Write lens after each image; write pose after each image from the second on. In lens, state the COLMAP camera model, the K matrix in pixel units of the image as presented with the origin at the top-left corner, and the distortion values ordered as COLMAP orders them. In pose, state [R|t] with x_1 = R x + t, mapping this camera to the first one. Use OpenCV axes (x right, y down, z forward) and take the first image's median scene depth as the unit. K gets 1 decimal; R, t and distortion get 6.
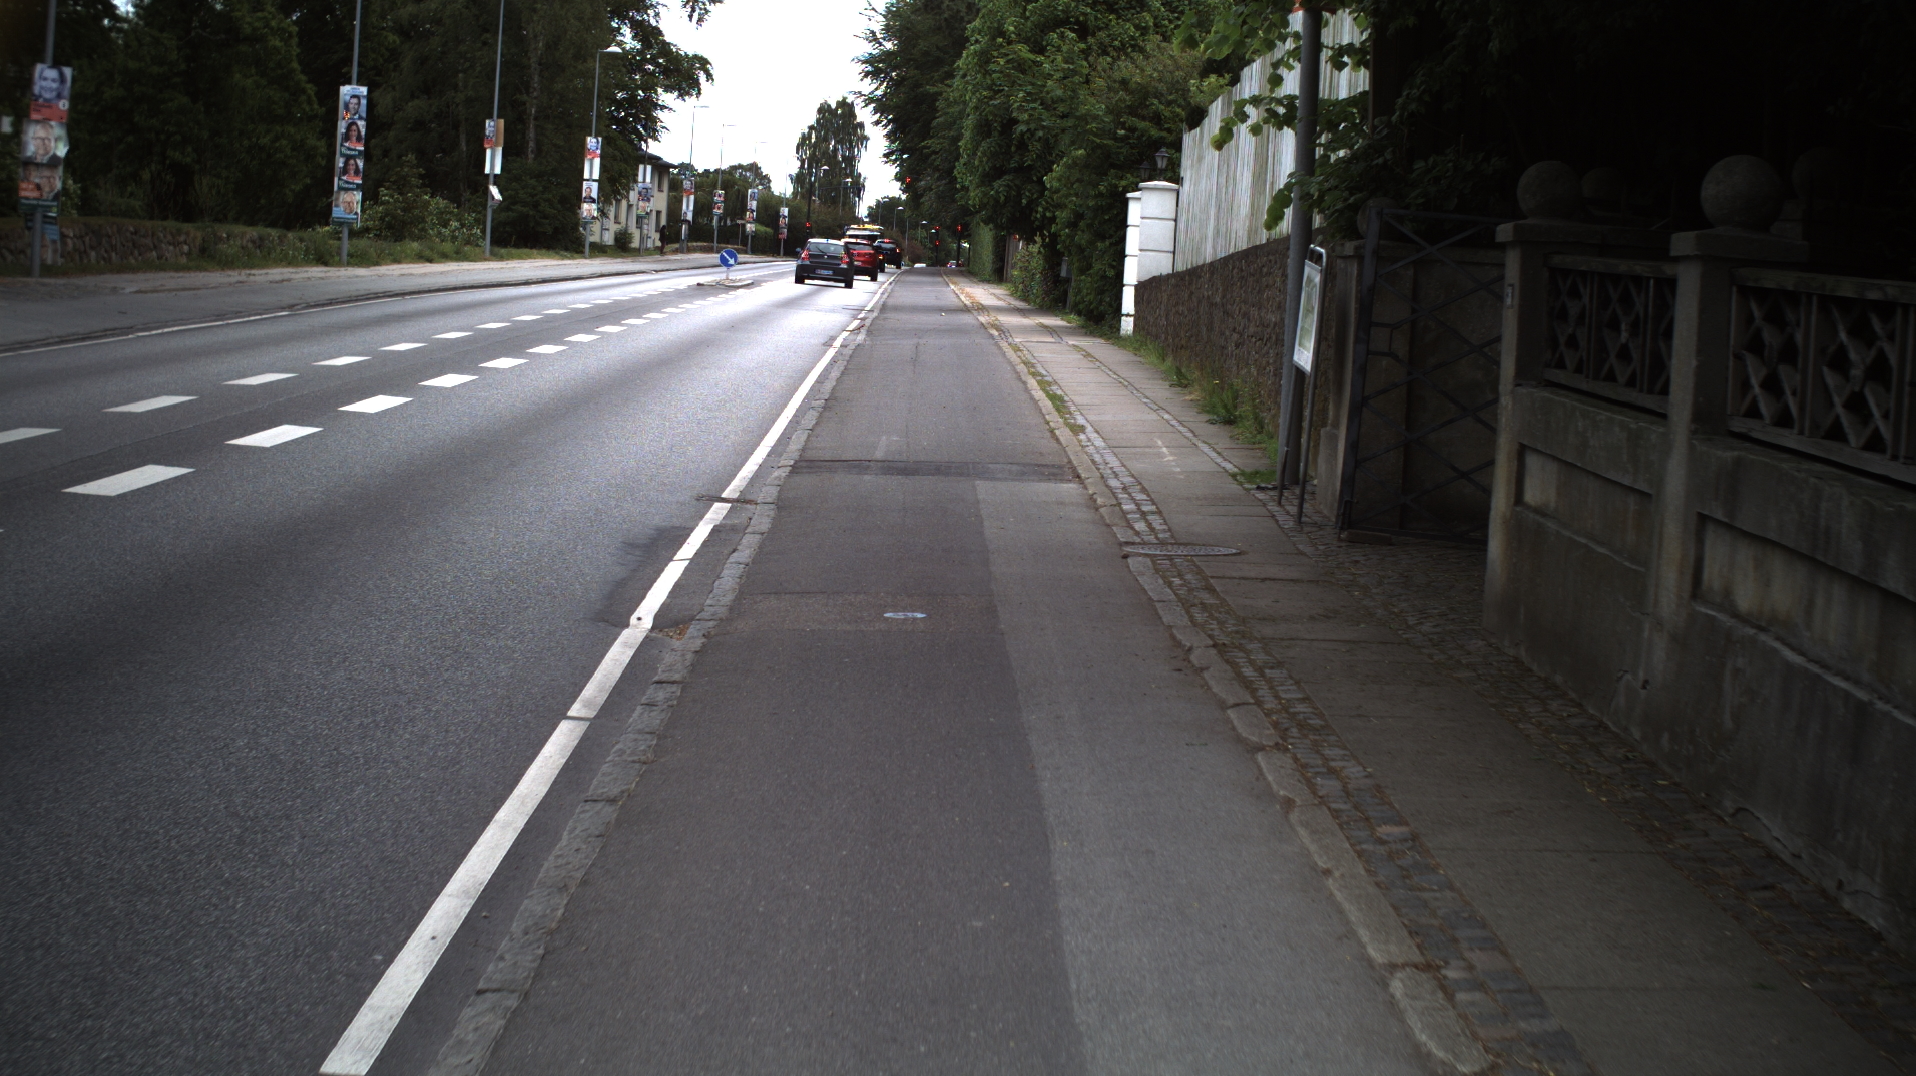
lens RADIAL K [[3404.2, 0, 965.6], [0, 3404.2, 533.3], [0, 0, 1]] dist [-0.242912, 0.000000]
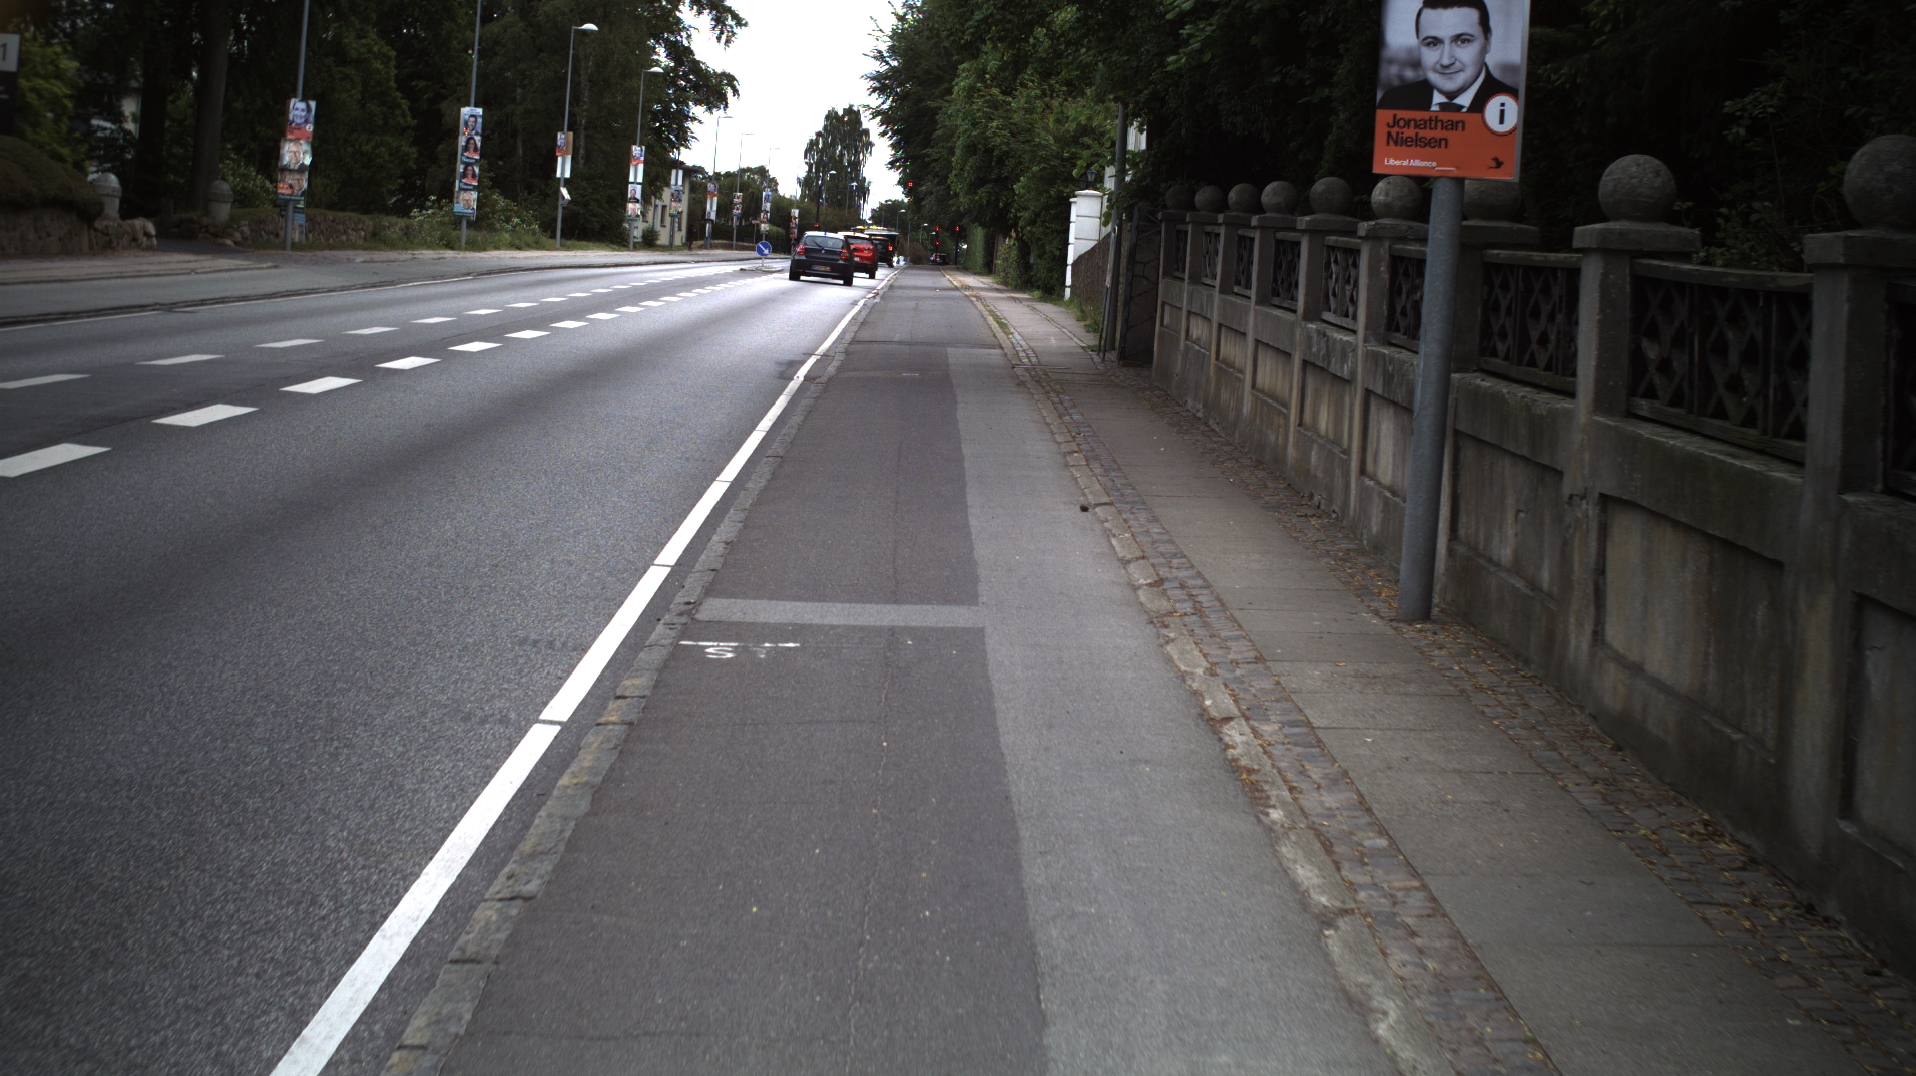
lens RADIAL K [[4574.5, 0, 958.5], [0, 4574.5, 533.3], [0, 0, 1]] dist [-0.460490, 0.000000]
pose [[0.999948, 0.008793, -0.005081, 0.011245], [-0.008922, 0.999621, -0.026046, 0.074308], [0.004850, 0.026090, 0.999648, -0.746767]]
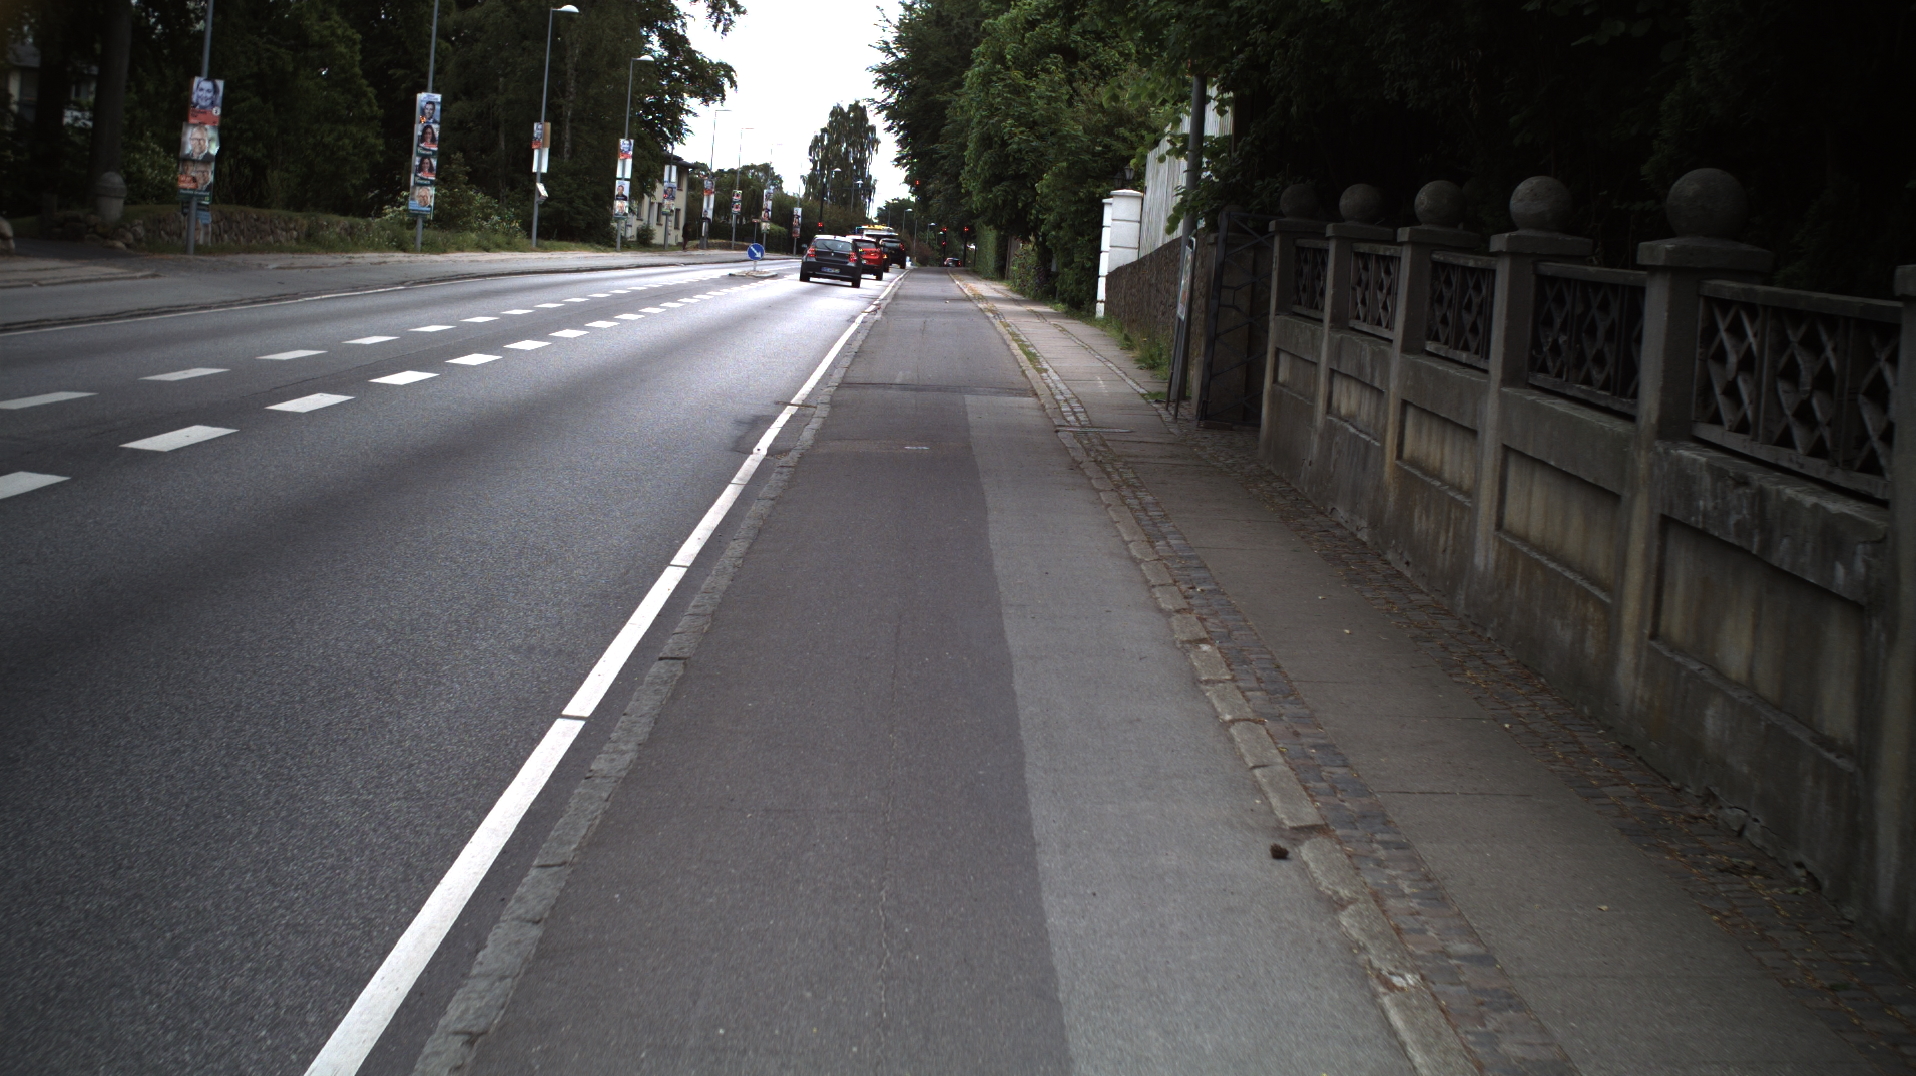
lens RADIAL K [[3900.4, 0, 953.1], [0, 3900.4, 543.3], [0, 0, 1]] dist [-0.324224, 0.000000]
pose [[0.999864, 0.015534, -0.005590, 0.003977], [-0.015592, 0.999823, -0.010489, 0.031233], [0.005426, 0.010574, 0.999929, -0.317978]]
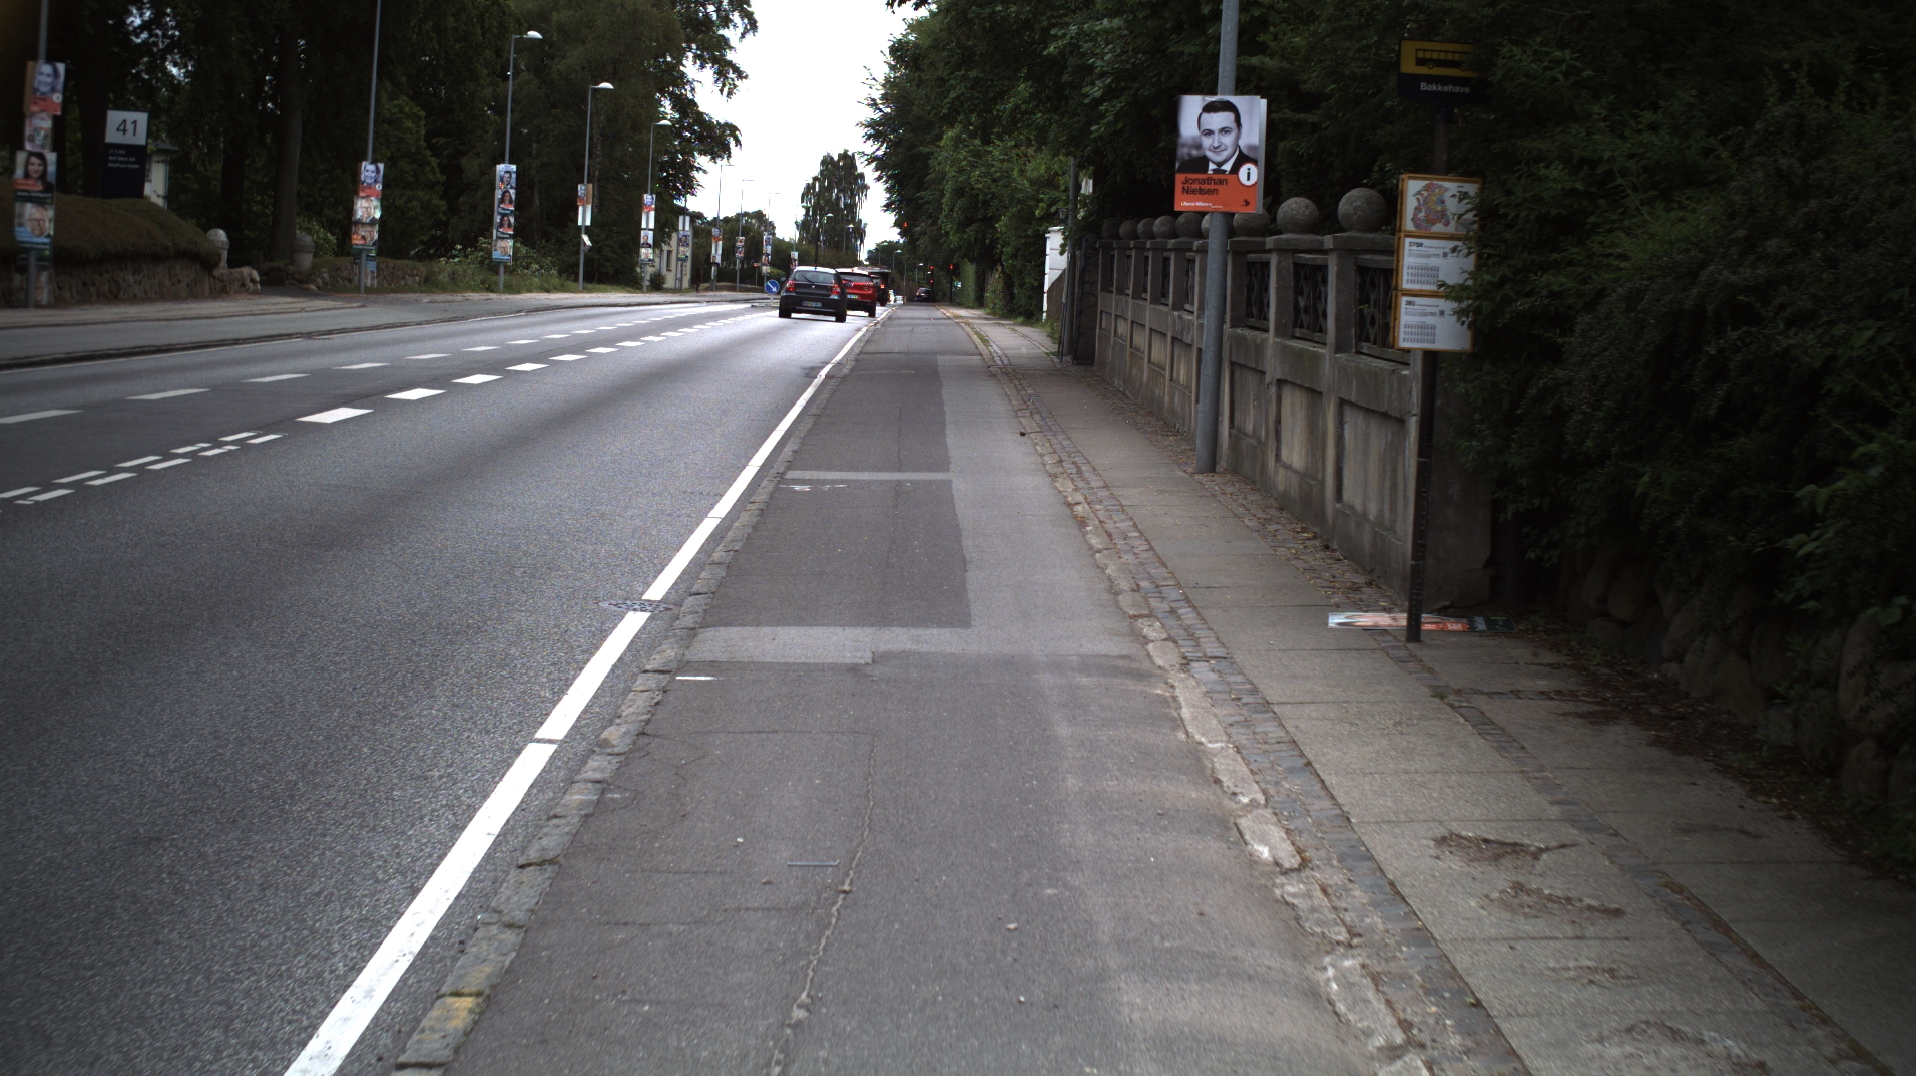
lens RADIAL K [[5511.0, 0, 954.5], [0, 5511.0, 543.5], [0, 0, 1]] dist [-0.700530, 0.000000]
pose [[0.999890, -0.012317, -0.008223, 0.021628], [0.011938, 0.998932, -0.044637, 0.136854], [0.008764, 0.044534, 0.998969, -1.349015]]
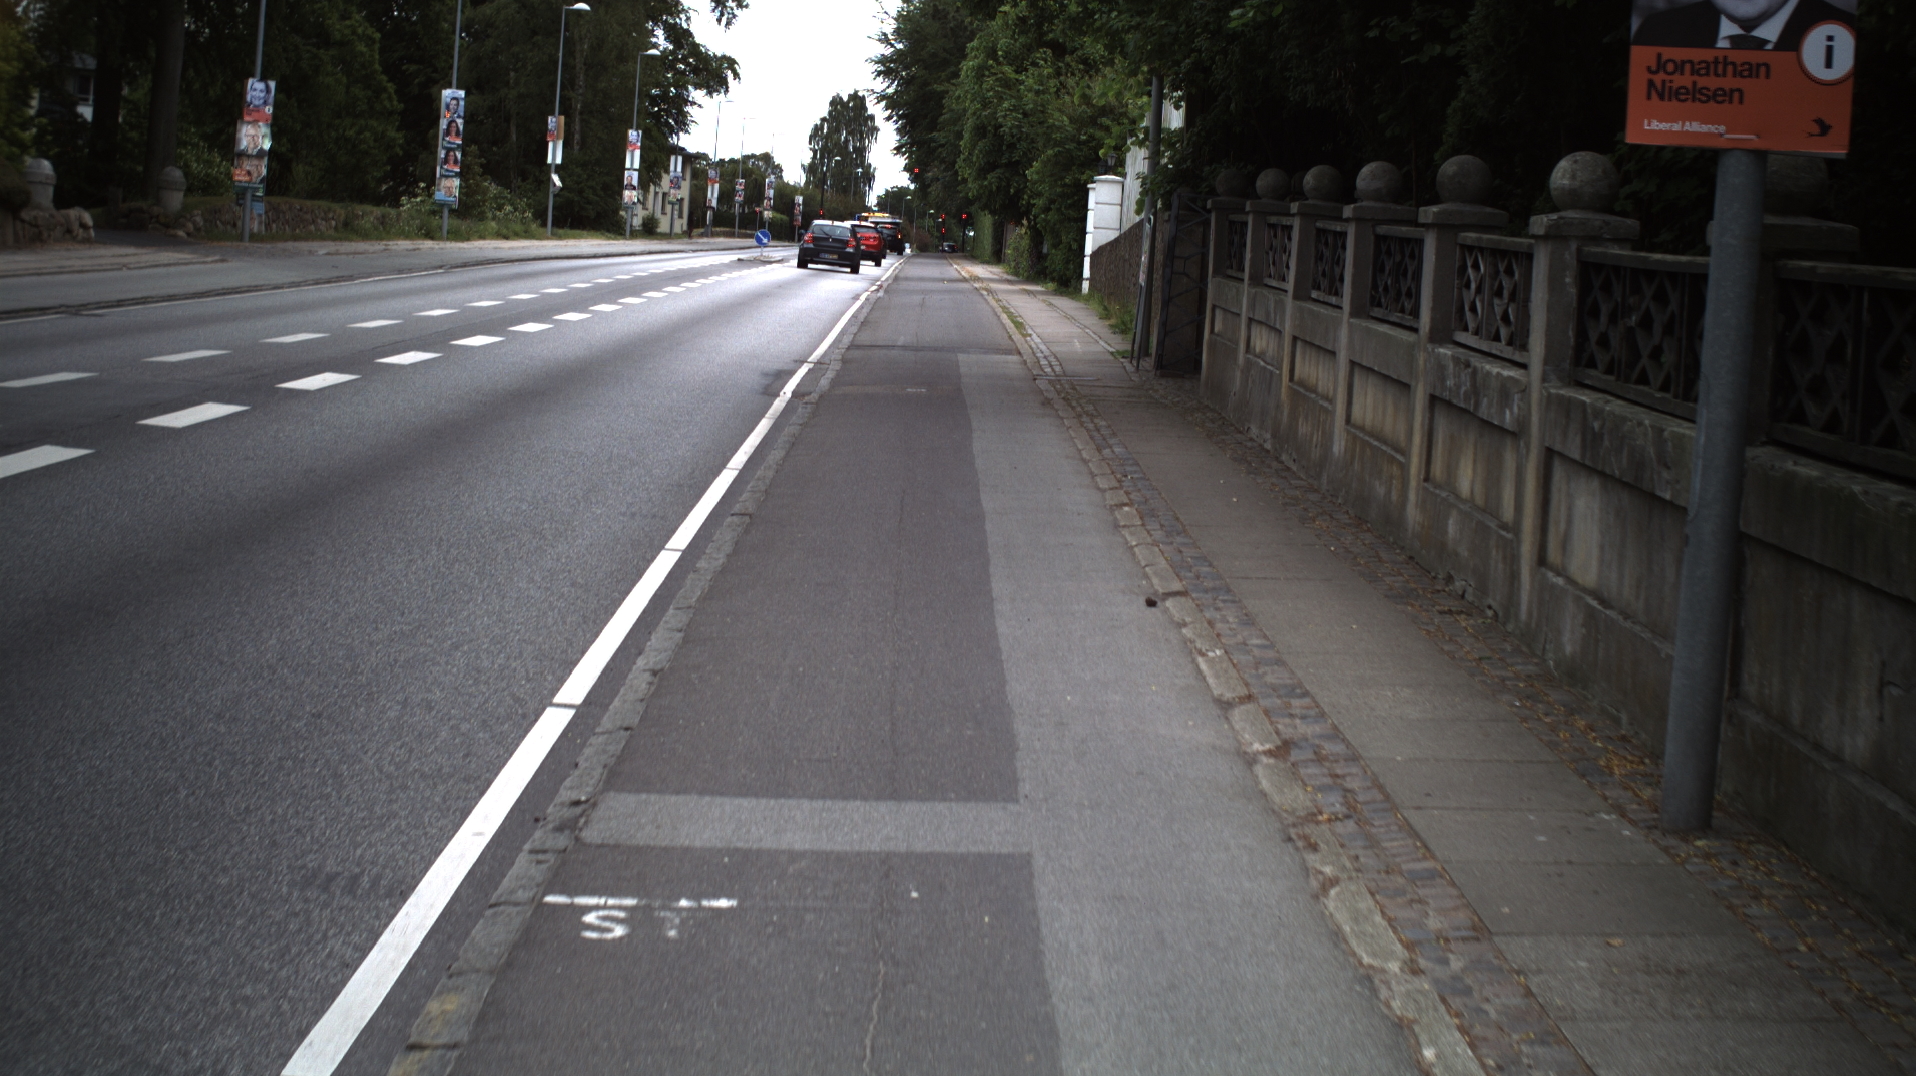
lens RADIAL K [[4213.2, 0, 967.7], [0, 4213.2, 531.6], [0, 0, 1]] dist [-0.391525, 0.000000]
pose [[0.999967, 0.007294, -0.003560, 0.007661], [-0.007354, 0.999826, -0.017115, 0.051576], [0.003435, 0.017141, 0.999847, -0.515520]]
